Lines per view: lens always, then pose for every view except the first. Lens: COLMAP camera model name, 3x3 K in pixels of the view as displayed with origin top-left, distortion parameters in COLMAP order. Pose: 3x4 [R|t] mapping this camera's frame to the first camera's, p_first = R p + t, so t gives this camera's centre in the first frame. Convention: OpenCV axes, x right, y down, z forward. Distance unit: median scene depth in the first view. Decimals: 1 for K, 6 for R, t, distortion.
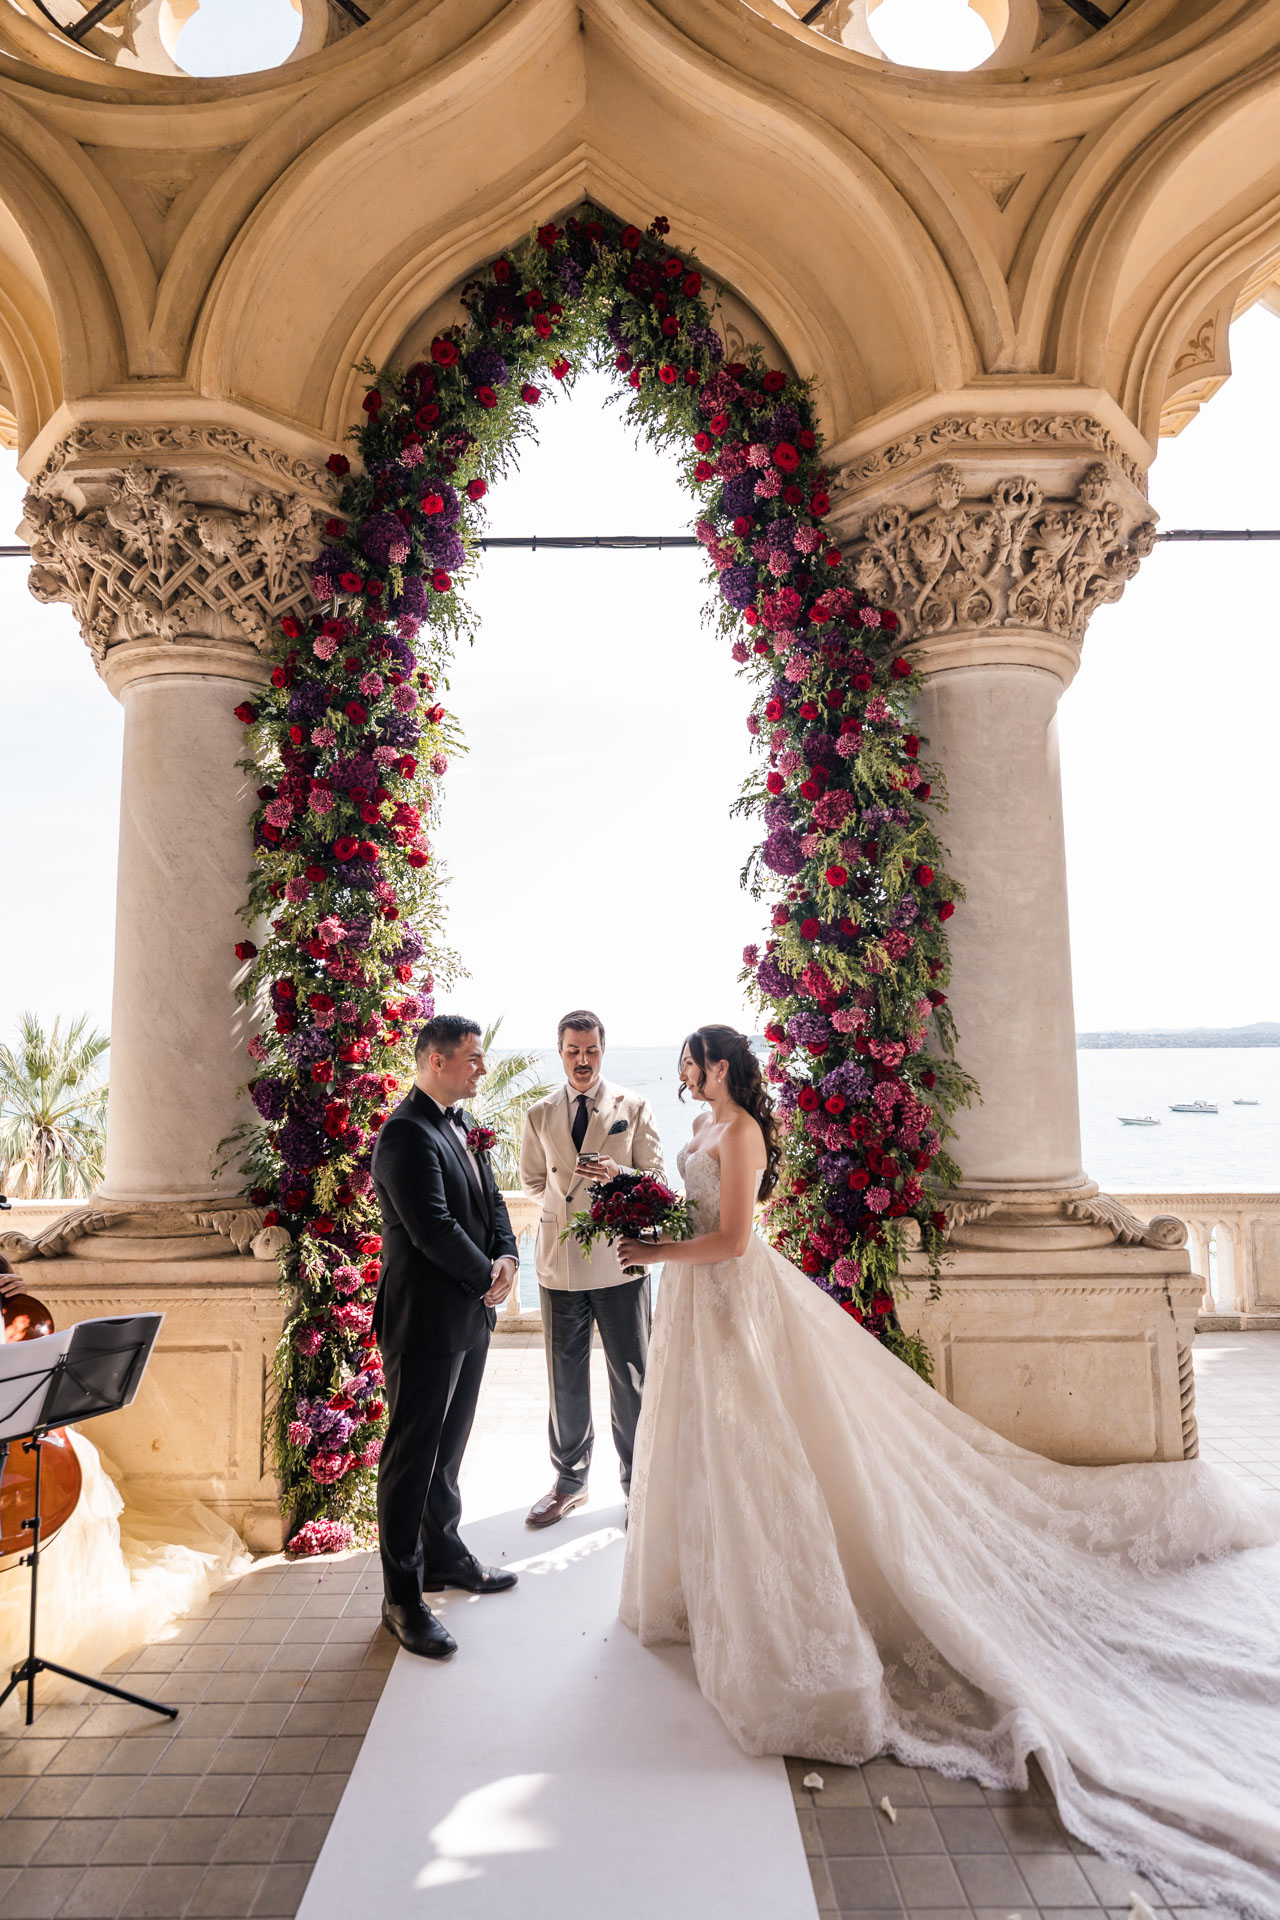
lens RADIAL K [[958.6, 0, 629.5], [0, 958.6, 965.1], [0, 0, 1]] dist [-0.001009, -0.001621]
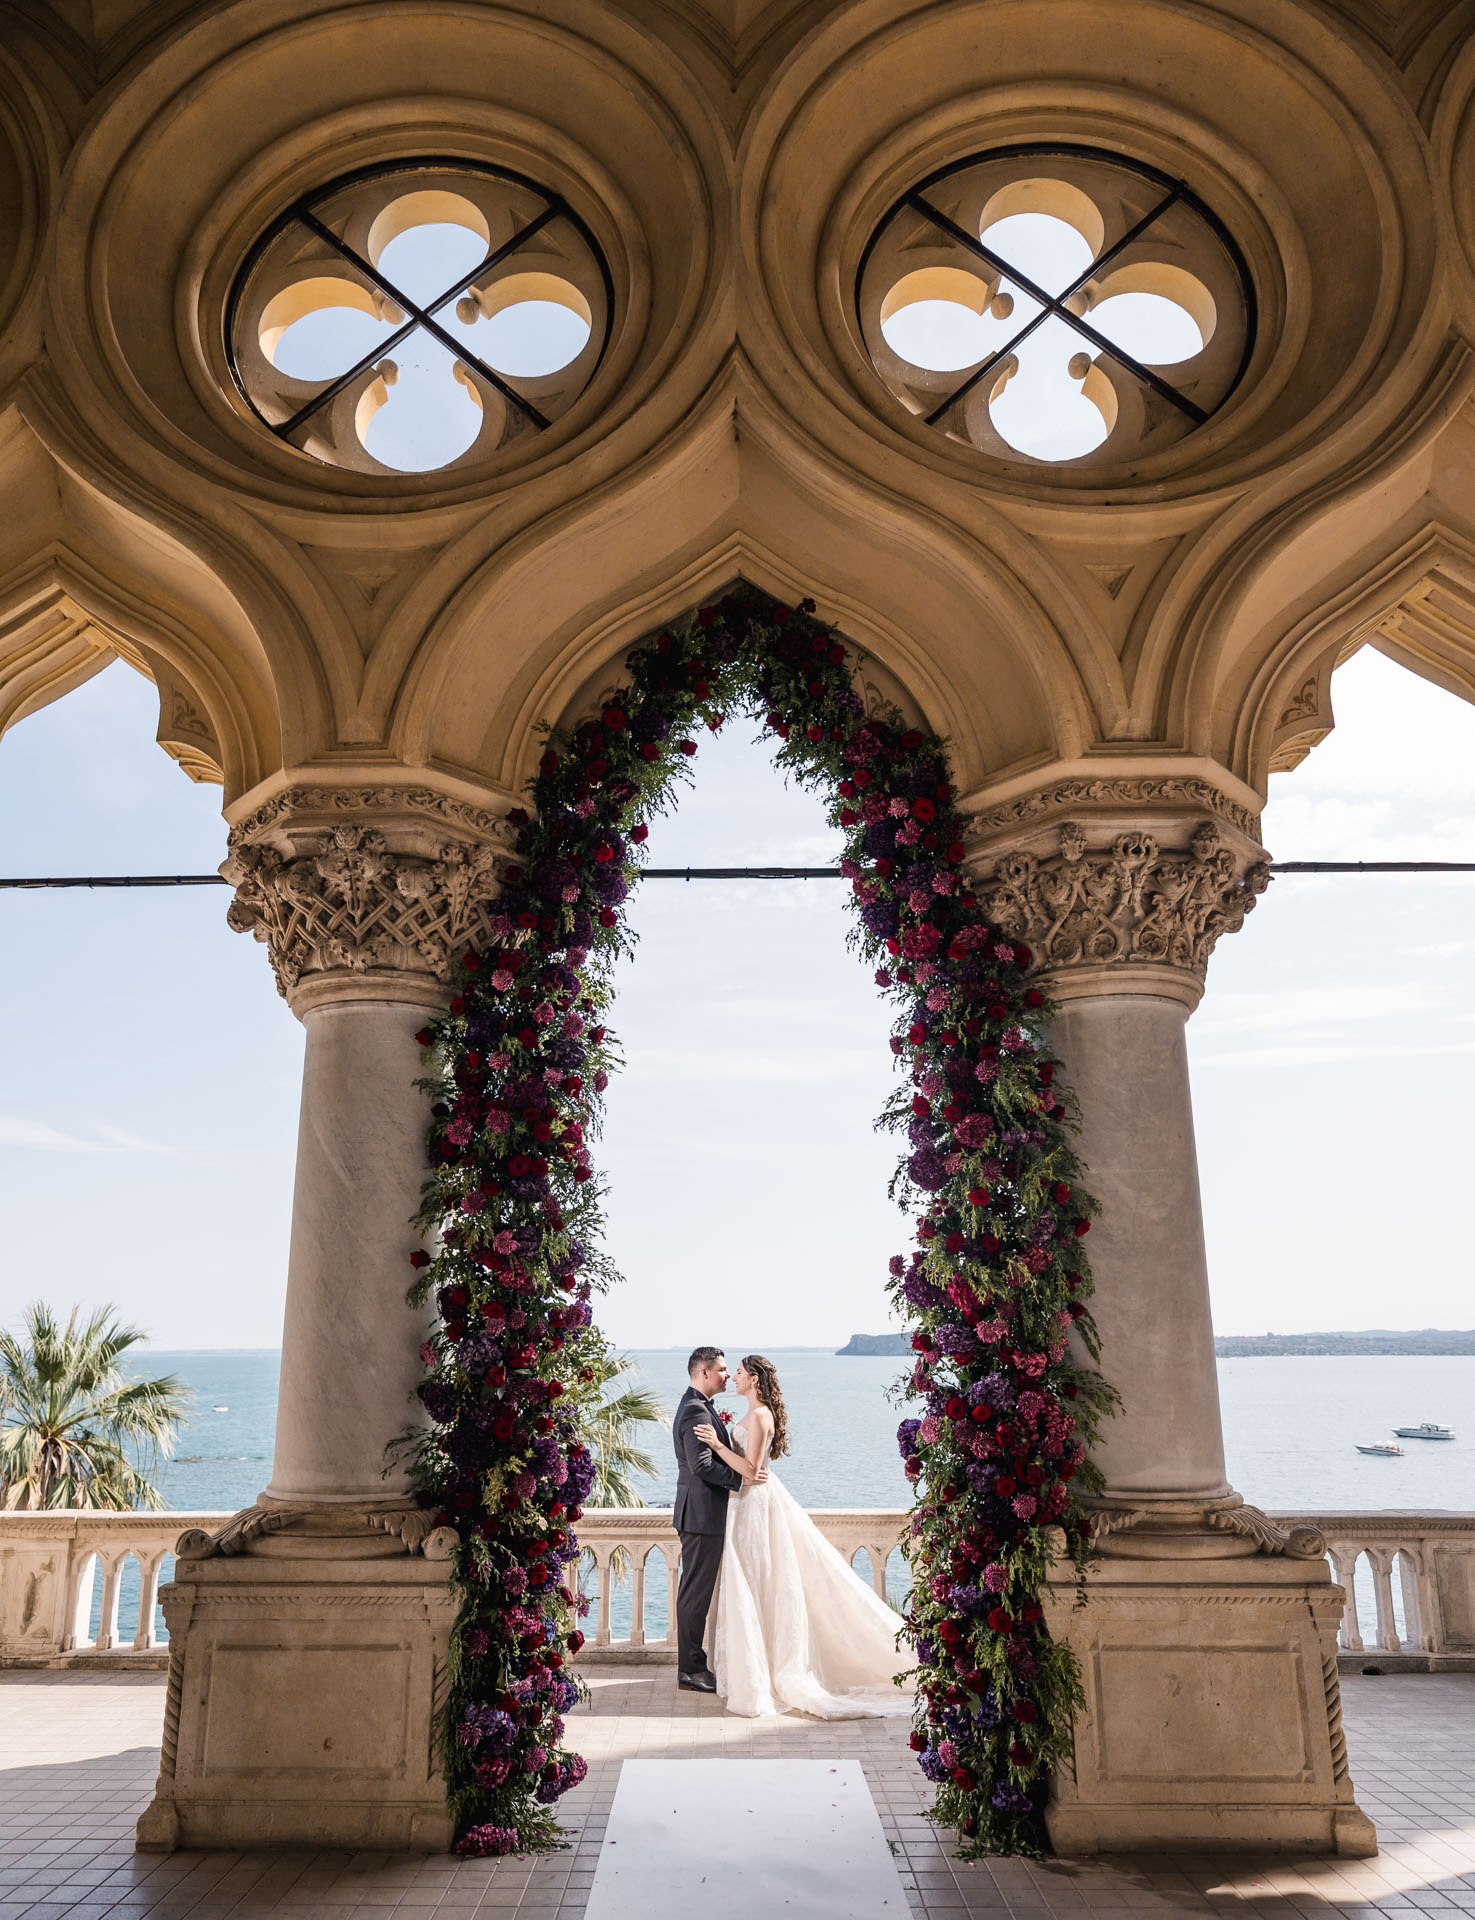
lens RADIAL K [[1139.8, 0, 712.8], [0, 1139.8, 1110.1], [0, 0, 1]] dist [-0.004325, -0.000156]
pose [[0.999844, 0.005199, -0.016875, -0.055811], [-0.007197, 0.992679, -0.120567, -0.028806], [0.016125, 0.120670, 0.992562, -0.262419]]
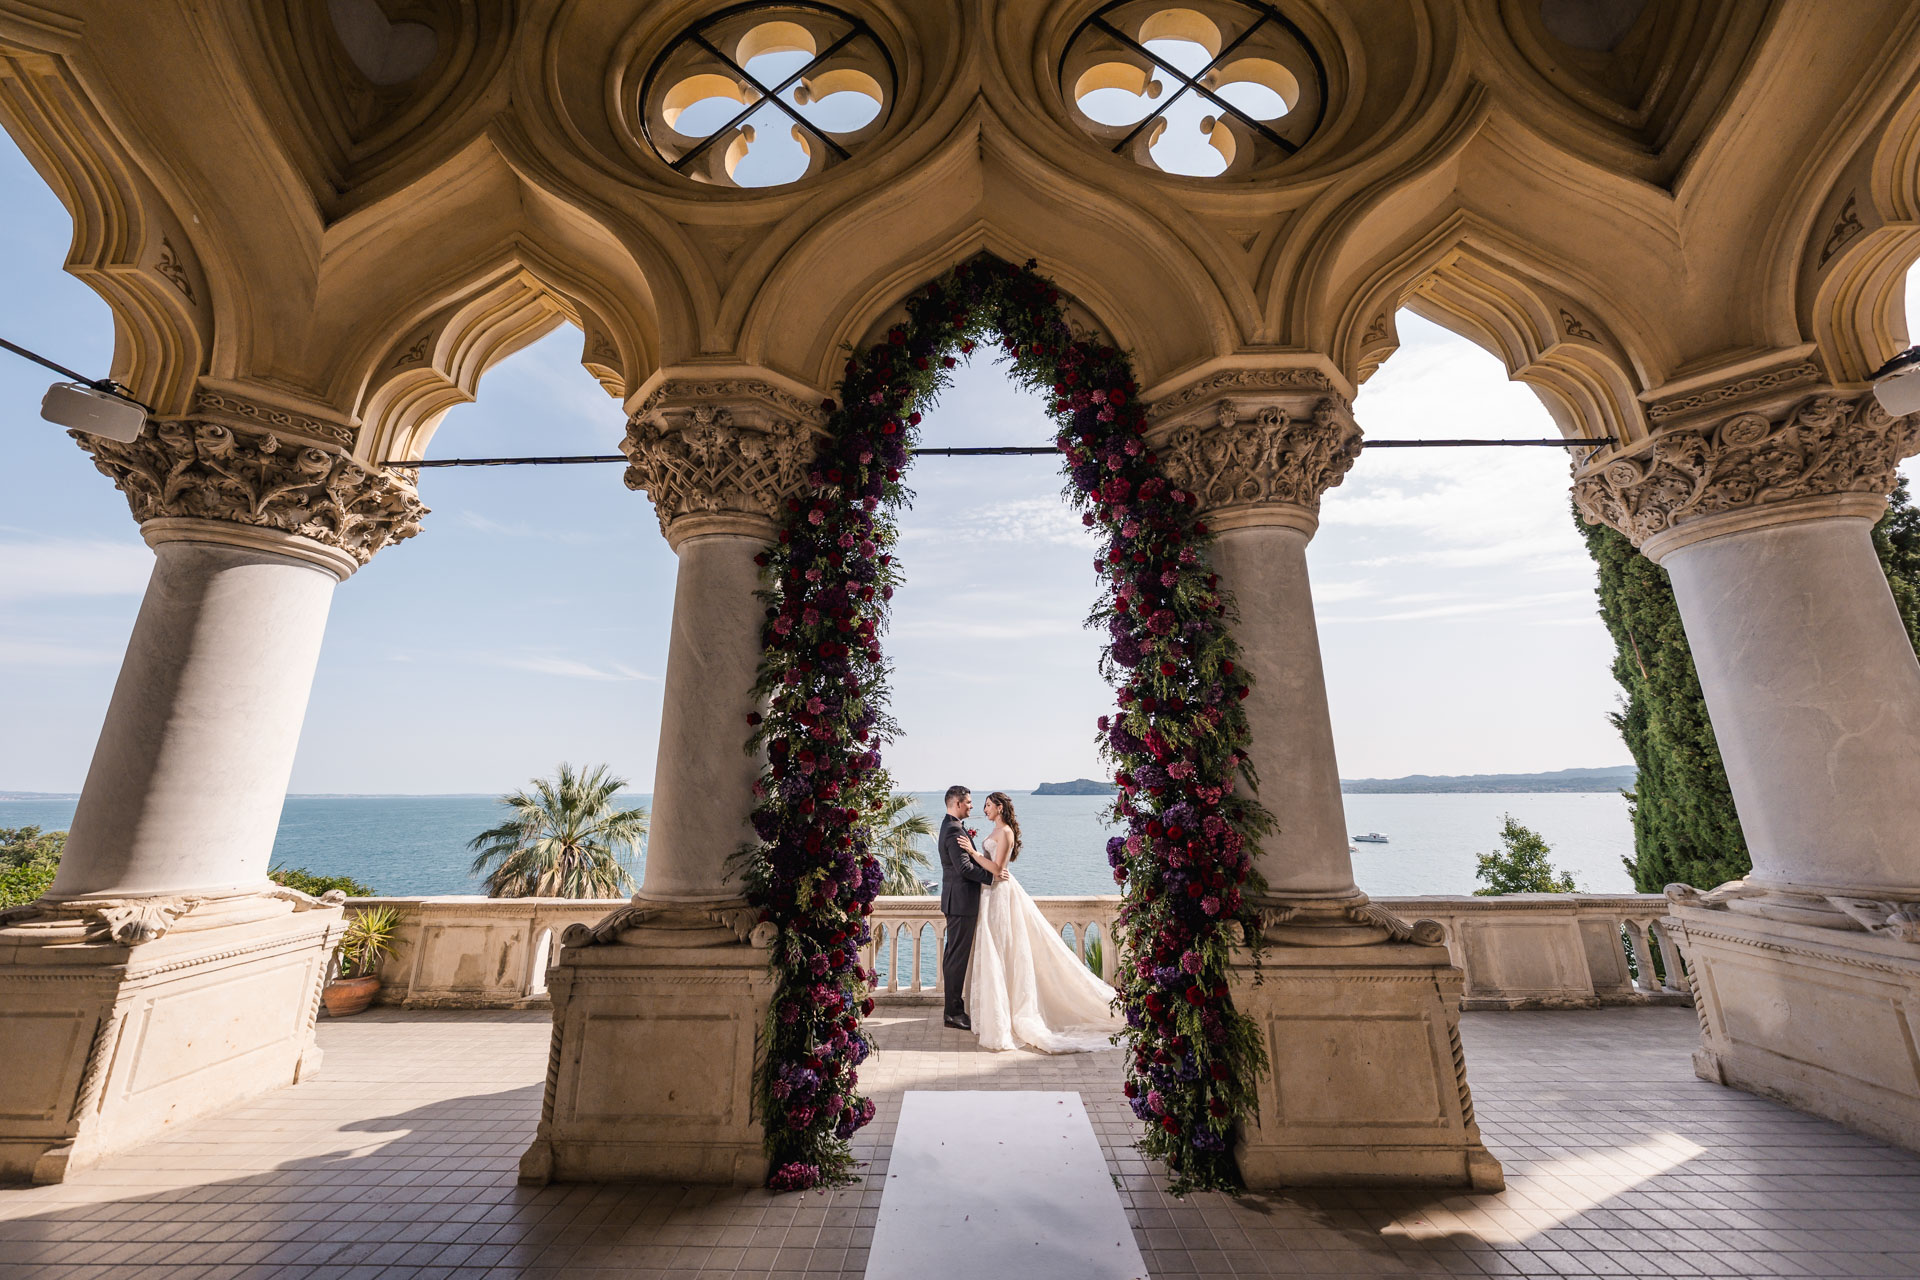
lens RADIAL K [[651.8, 0, 956.5], [0, 651.8, 627.0], [0, 0, 1]] dist [-0.000354, -0.004998]
pose [[0.999711, -0.000562, -0.024031, -0.071501], [-0.003289, 0.987122, -0.159933, 0.004142], [0.023811, 0.159966, 0.986835, 0.017597]]
